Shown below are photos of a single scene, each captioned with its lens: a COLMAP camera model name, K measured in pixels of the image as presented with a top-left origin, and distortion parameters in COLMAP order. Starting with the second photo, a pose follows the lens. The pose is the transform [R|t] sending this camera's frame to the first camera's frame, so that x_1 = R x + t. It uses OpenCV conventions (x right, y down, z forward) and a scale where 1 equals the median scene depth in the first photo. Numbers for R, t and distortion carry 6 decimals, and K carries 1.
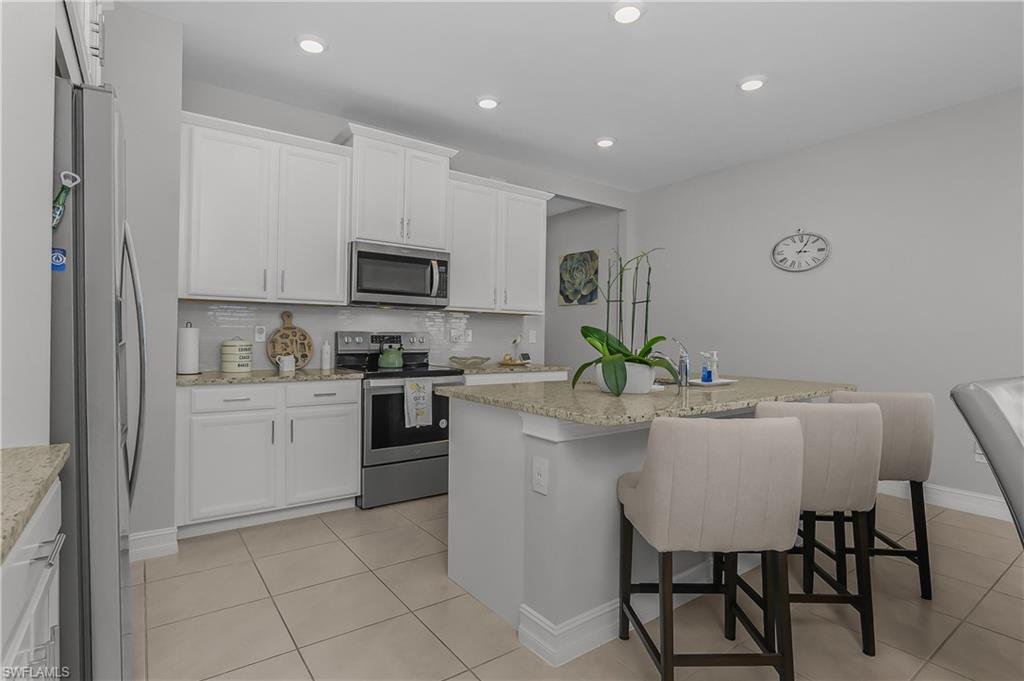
lens RADIAL K [[508.5, 0, 508.7], [0, 508.5, 344.1], [0, 0, 1]] dist [-0.019144, 0.000994]
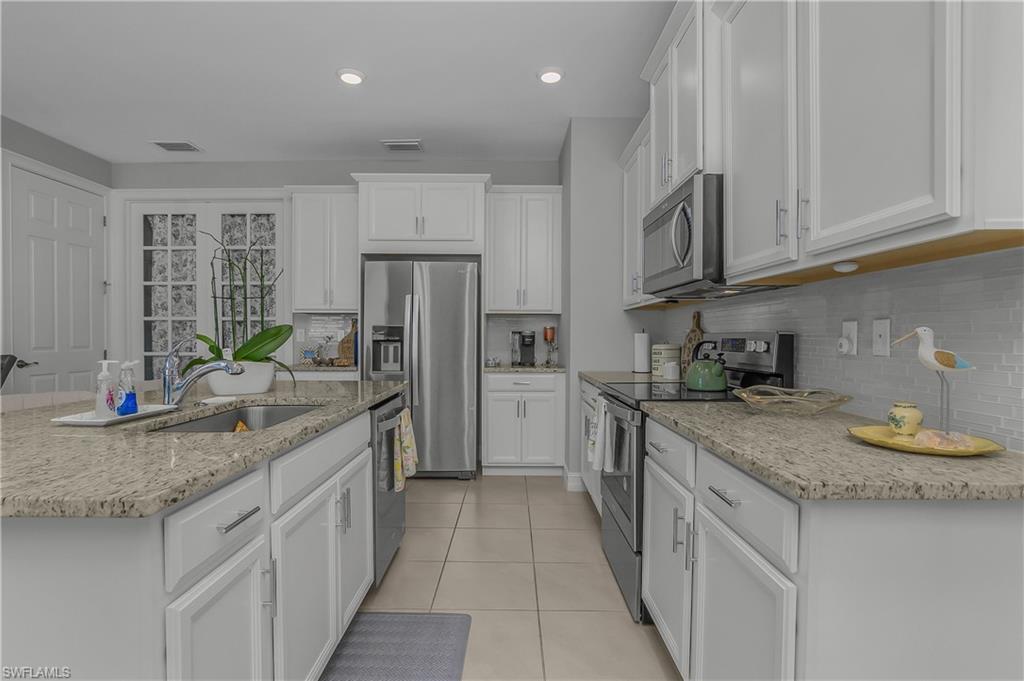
lens RADIAL K [[501.3, 0, 506.8], [0, 501.3, 345.2], [0, 0, 1]] dist [-0.032947, 0.010969]
pose [[-0.579363, 0.000692, -0.815069, 0.427401], [-0.021685, 0.999633, 0.016263, -0.014204], [0.814781, 0.027097, -0.579135, 1.214507]]
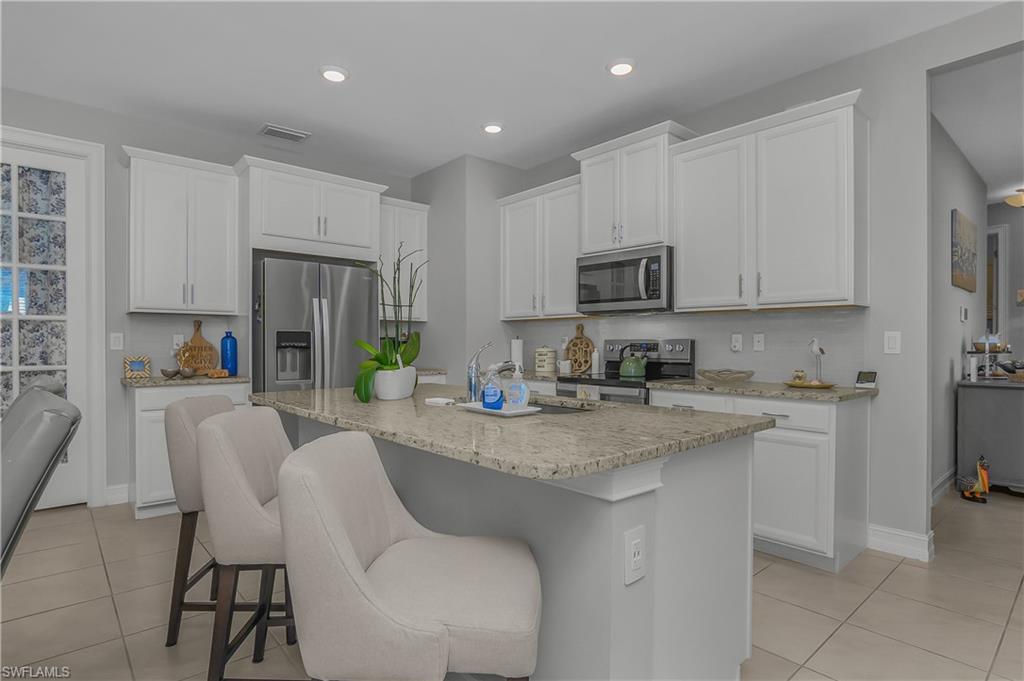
lens RADIAL K [[531.8, 0, 506.4], [0, 531.8, 345.9], [0, 0, 1]] dist [-0.020481, -0.000021]
pose [[0.100262, -0.005501, -0.994946, 0.786346], [-0.014019, 0.999878, -0.006941, -0.001444], [0.994862, 0.014644, 0.100173, 0.693366]]
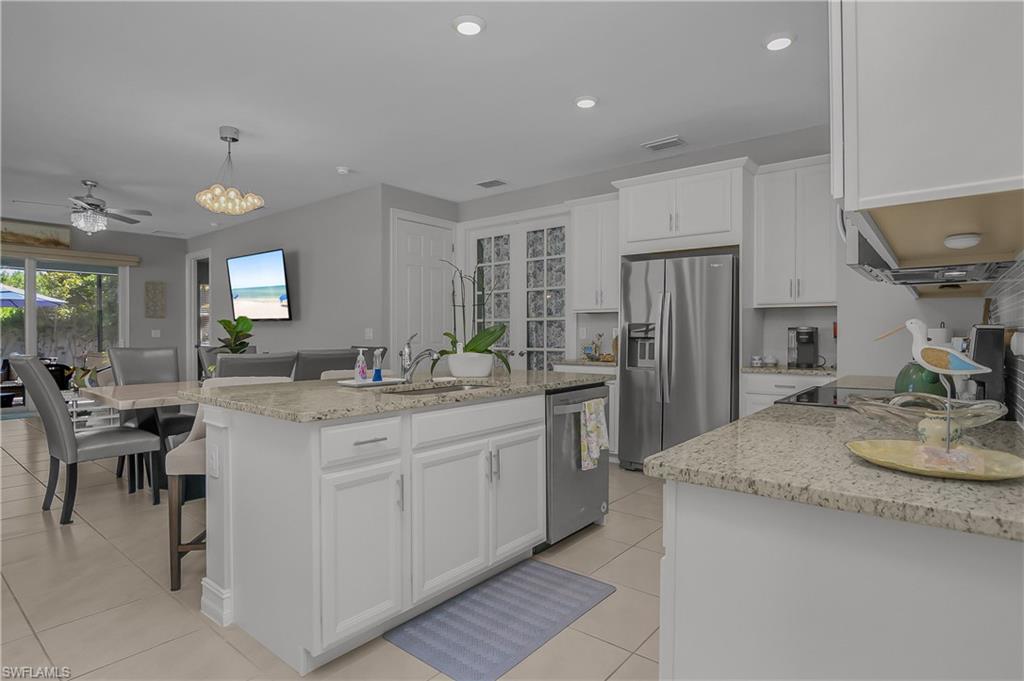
lens RADIAL K [[535.4, 0, 512.0], [0, 535.4, 340.5], [0, 0, 1]] dist [-0.017514, 0.000742]
pose [[-0.961889, -0.006791, -0.273355, 0.300948], [-0.013625, 0.999640, 0.023109, -0.018522], [0.273099, 0.025953, -0.961636, 1.454066]]
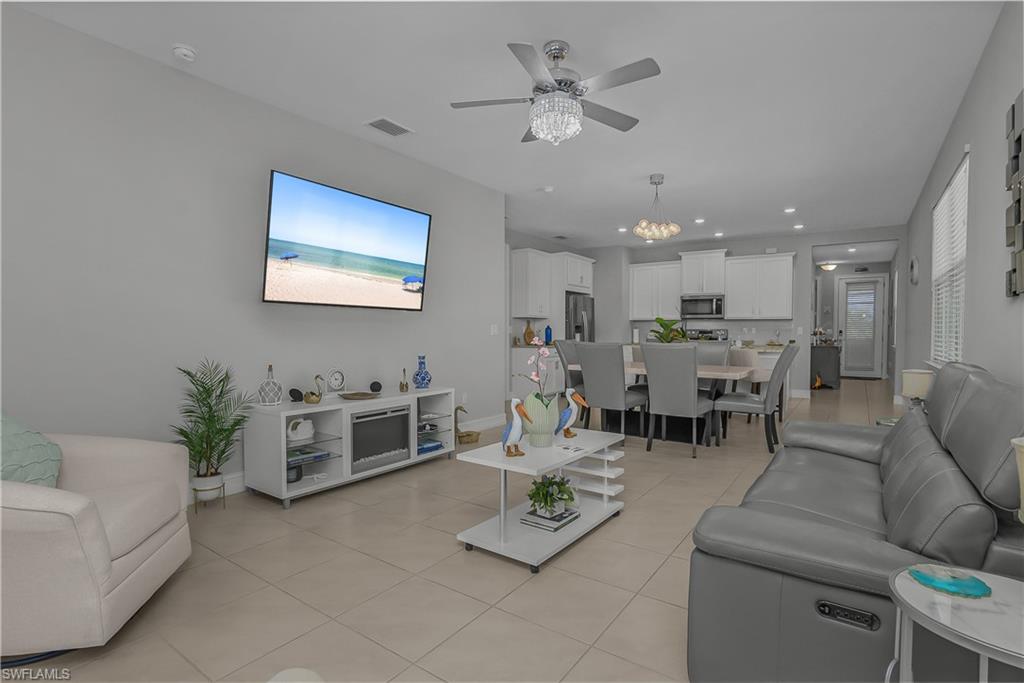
lens RADIAL K [[501.3, 0, 506.8], [0, 501.3, 346.2], [0, 0, 1]] dist [-0.032947, 0.010969]
pose [[0.330112, 0.019232, -0.943746, 1.796320], [-0.010838, 0.999804, 0.016583, 0.027818], [0.943879, 0.004754, 0.330256, -0.706740]]
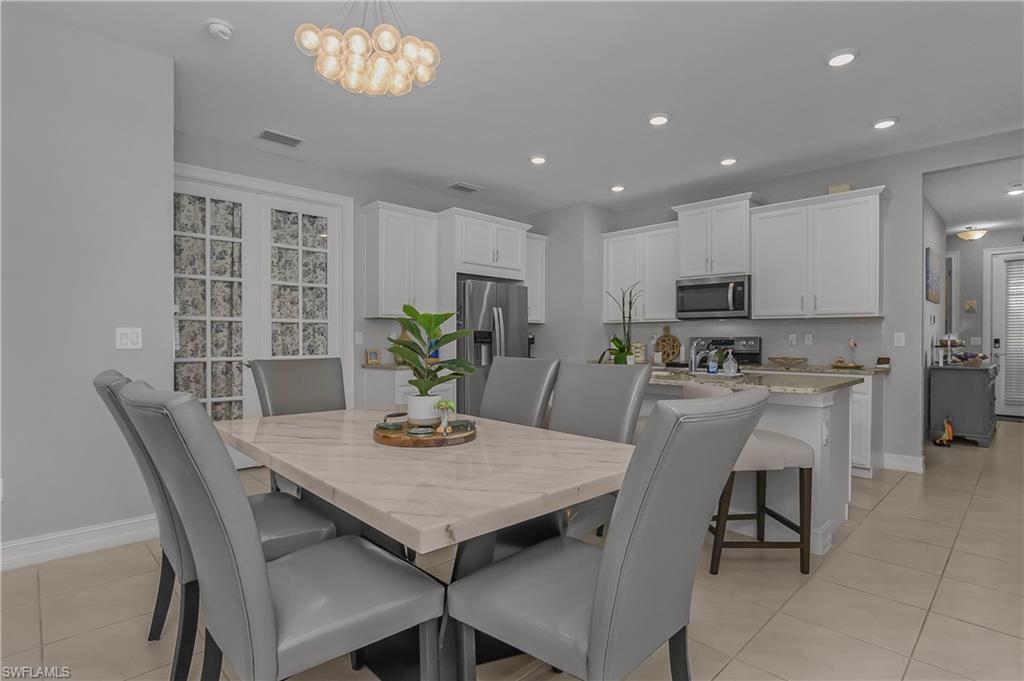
lens RADIAL K [[508.5, 0, 508.7], [0, 508.5, 344.1], [0, 0, 1]] dist [-0.019144, 0.000994]
pose [[0.147771, -0.002444, -0.989019, 1.119735], [-0.014225, 0.999888, -0.004596, 0.009948], [0.988919, 0.014748, 0.147720, 0.238377]]
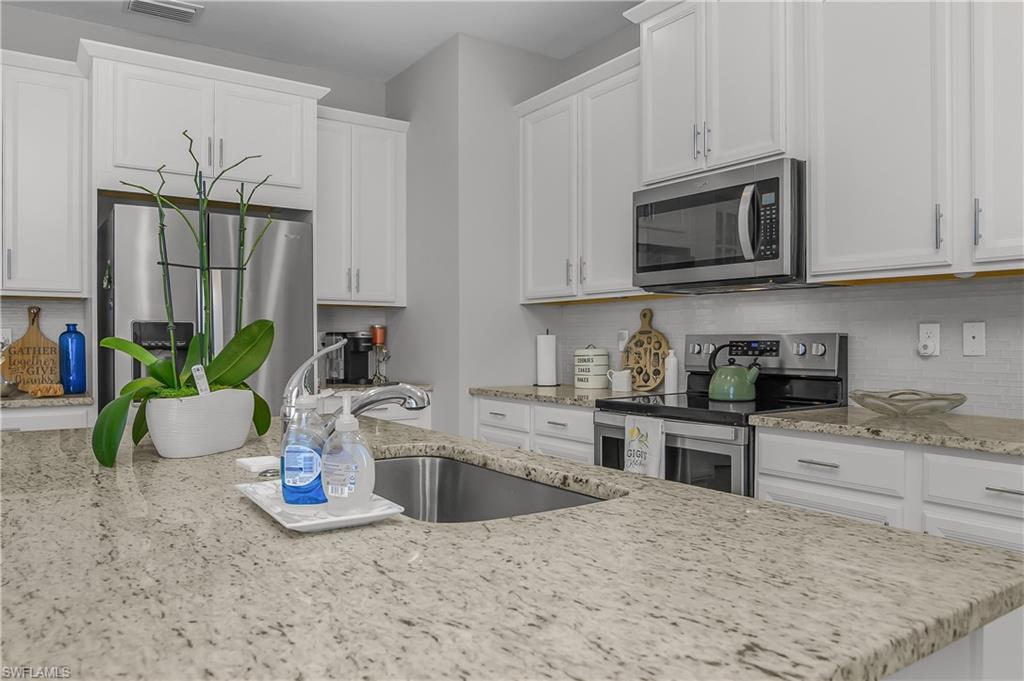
lens RADIAL K [[722.6, 0, 501.2], [0, 722.6, 346.2], [0, 0, 1]] dist [-0.029690, -0.001388]
pose [[-0.027656, -0.002799, -0.999614, 0.566440], [-0.013707, 0.999903, -0.002421, -0.006404], [0.999524, 0.013634, -0.027692, 0.815094]]
